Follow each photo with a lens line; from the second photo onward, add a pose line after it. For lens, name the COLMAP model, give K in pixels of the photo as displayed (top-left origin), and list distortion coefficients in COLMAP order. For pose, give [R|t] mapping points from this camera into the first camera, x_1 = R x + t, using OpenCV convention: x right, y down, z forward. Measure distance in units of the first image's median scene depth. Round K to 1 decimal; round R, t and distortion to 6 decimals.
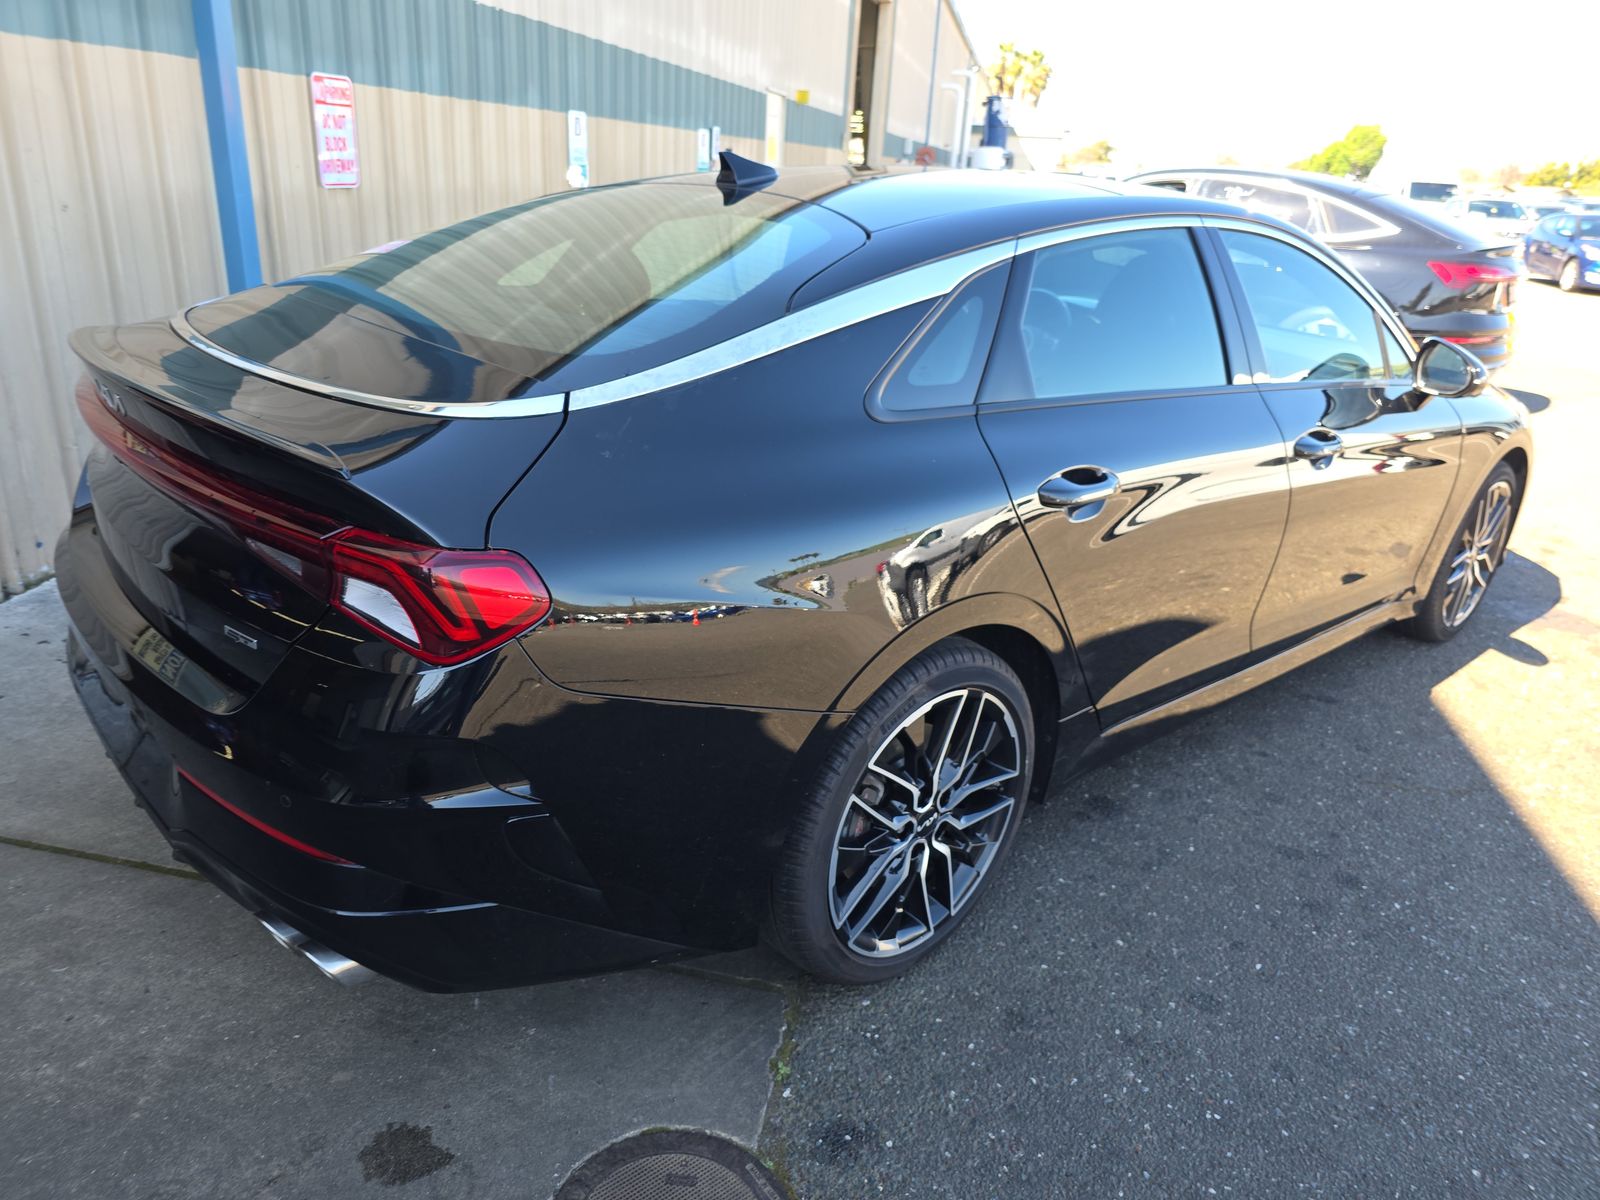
lens RADIAL K [[1160.4, 0, 777.4], [0, 1160.4, 597.7], [0, 0, 1]] dist [0.073567, -0.068402]
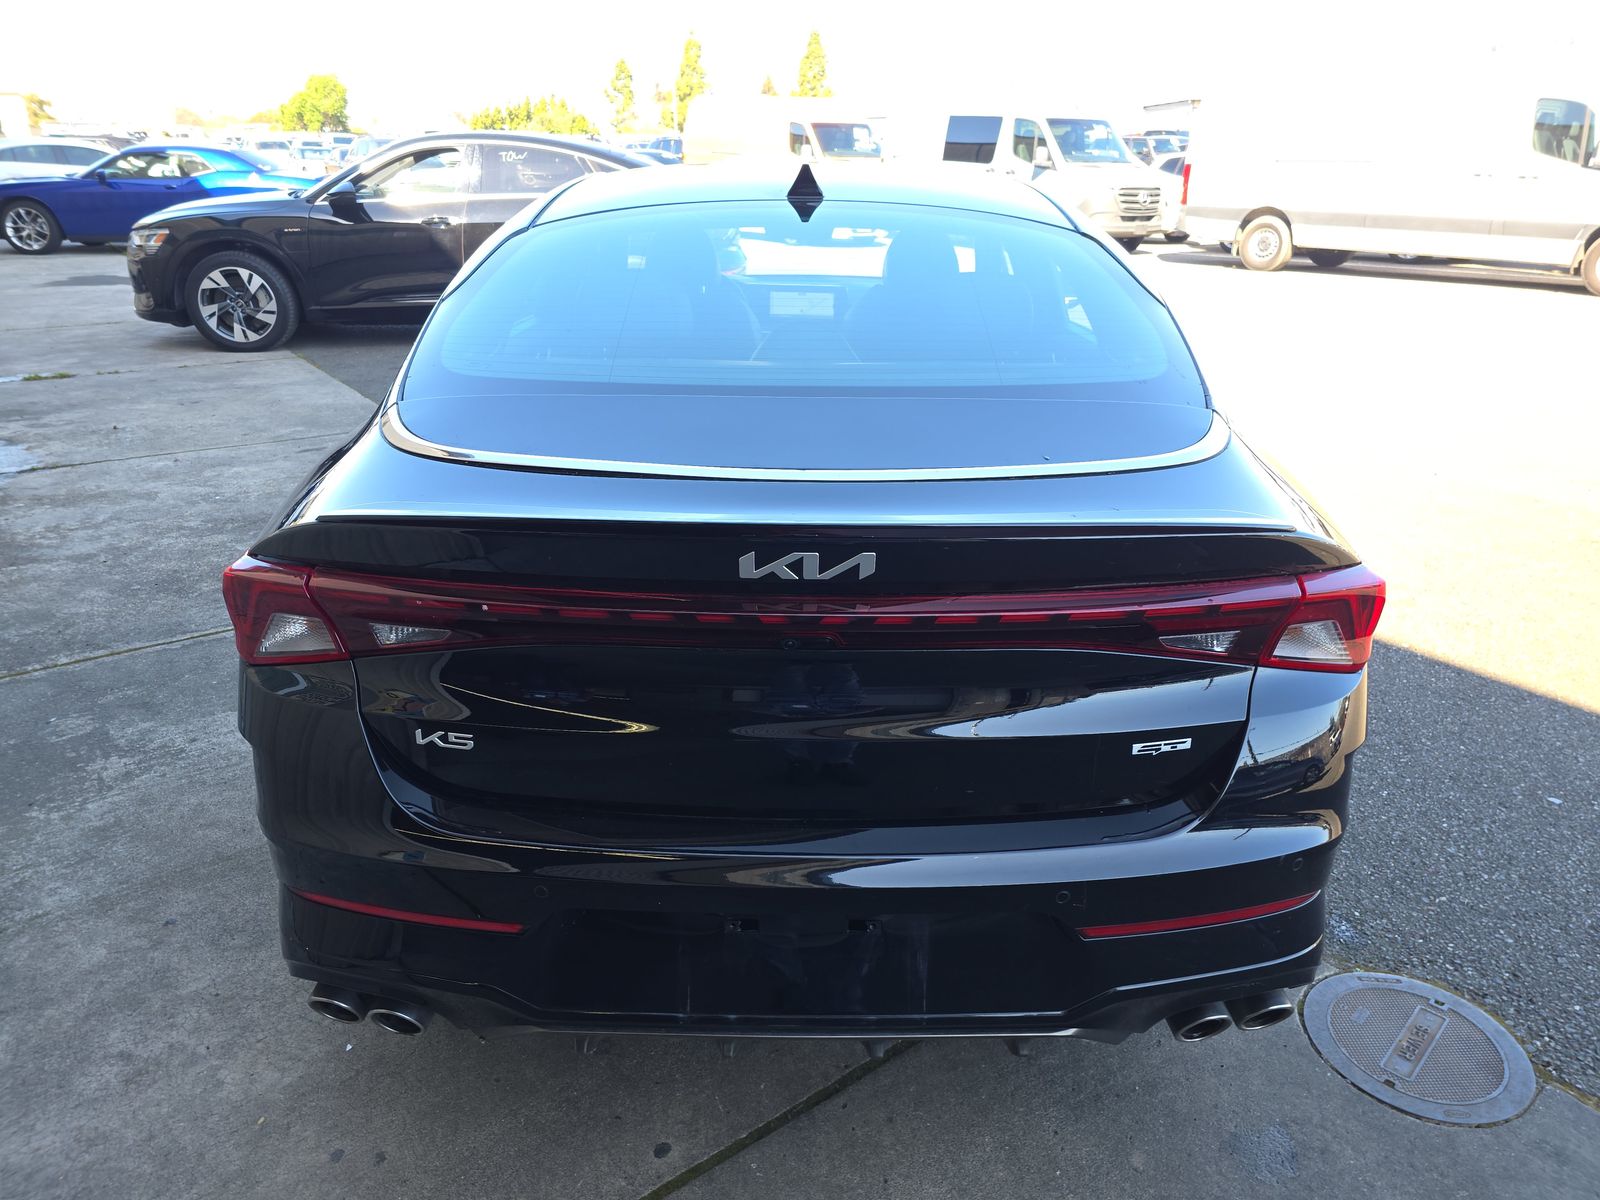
lens RADIAL K [[1160.4, 0, 777.4], [0, 1160.4, 597.7], [0, 0, 1]] dist [0.073567, -0.068402]
pose [[0.641934, -0.326681, 0.693686, -0.110841], [0.297534, 0.939936, 0.167312, -0.028237], [-0.706678, 0.098992, 0.700576, 0.050071]]
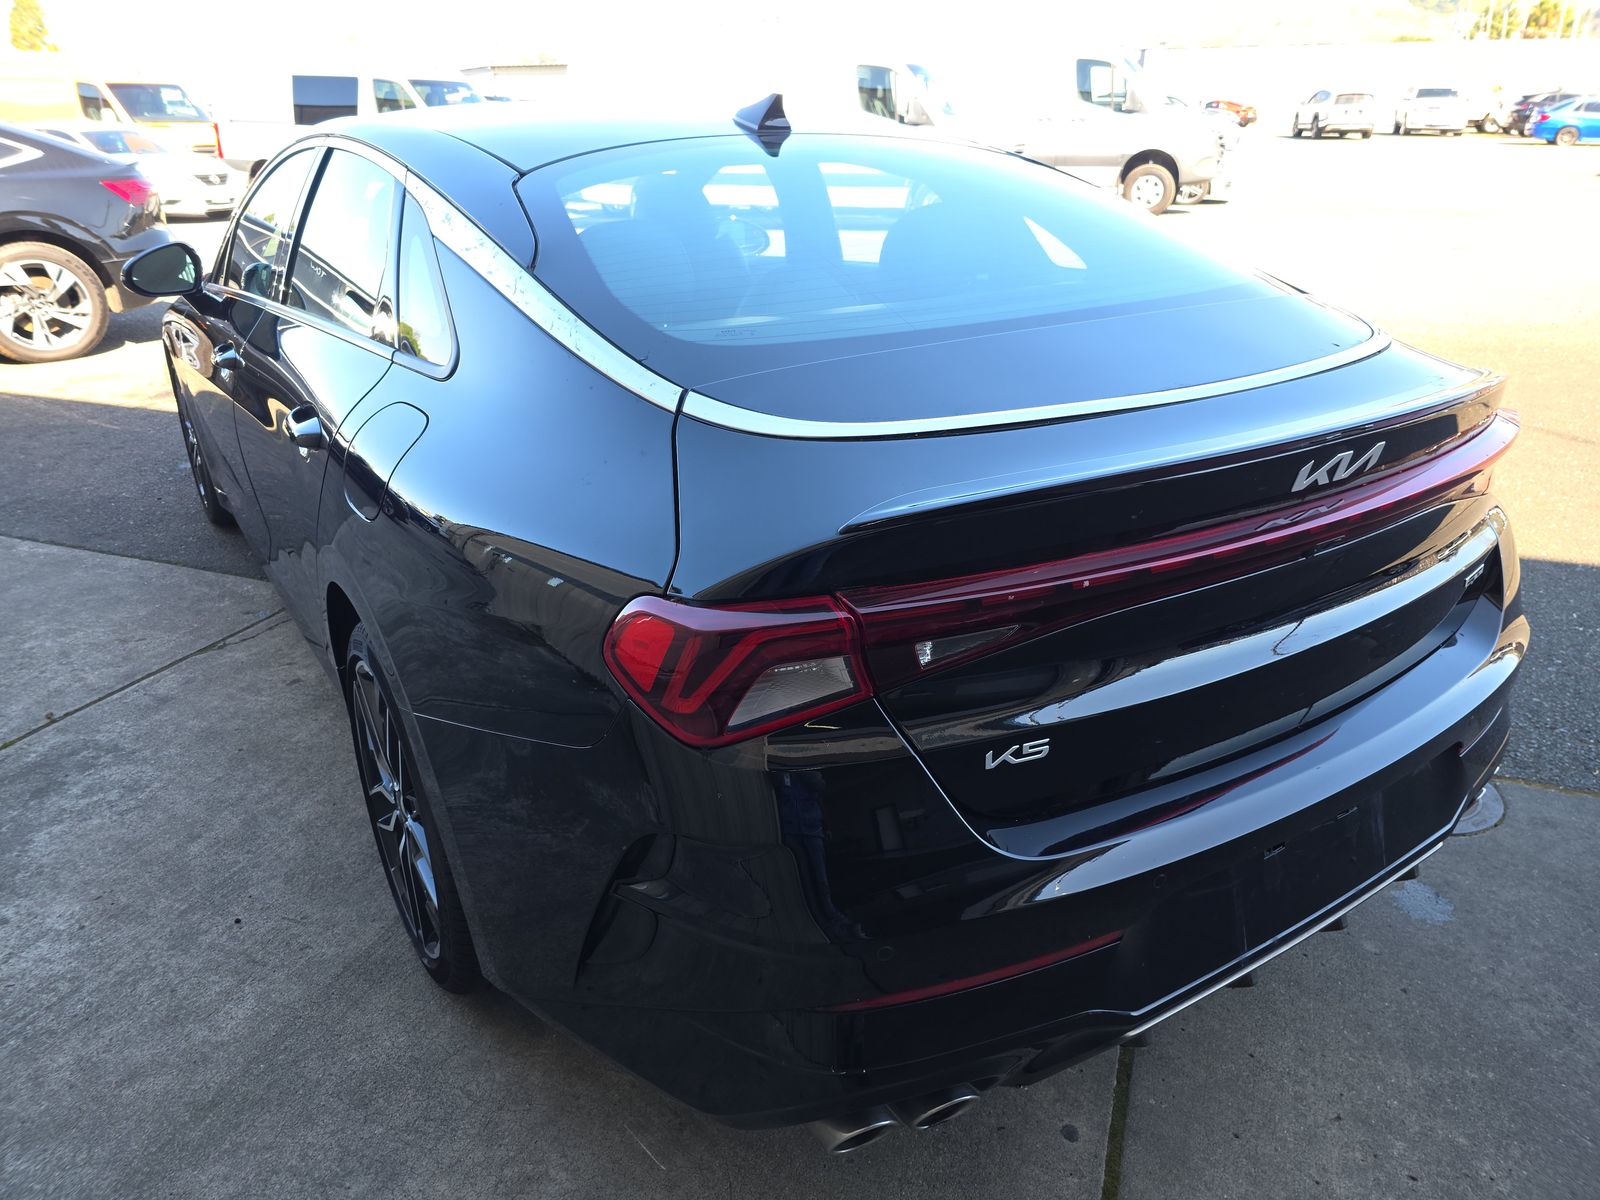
lens RADIAL K [[1160.4, 0, 777.4], [0, 1160.4, 597.7], [0, 0, 1]] dist [0.073567, -0.068402]
pose [[0.090592, -0.432572, 0.897036, -0.131966], [0.361207, 0.853678, 0.375185, -0.051474], [-0.928074, 0.290027, 0.233585, 0.119764]]
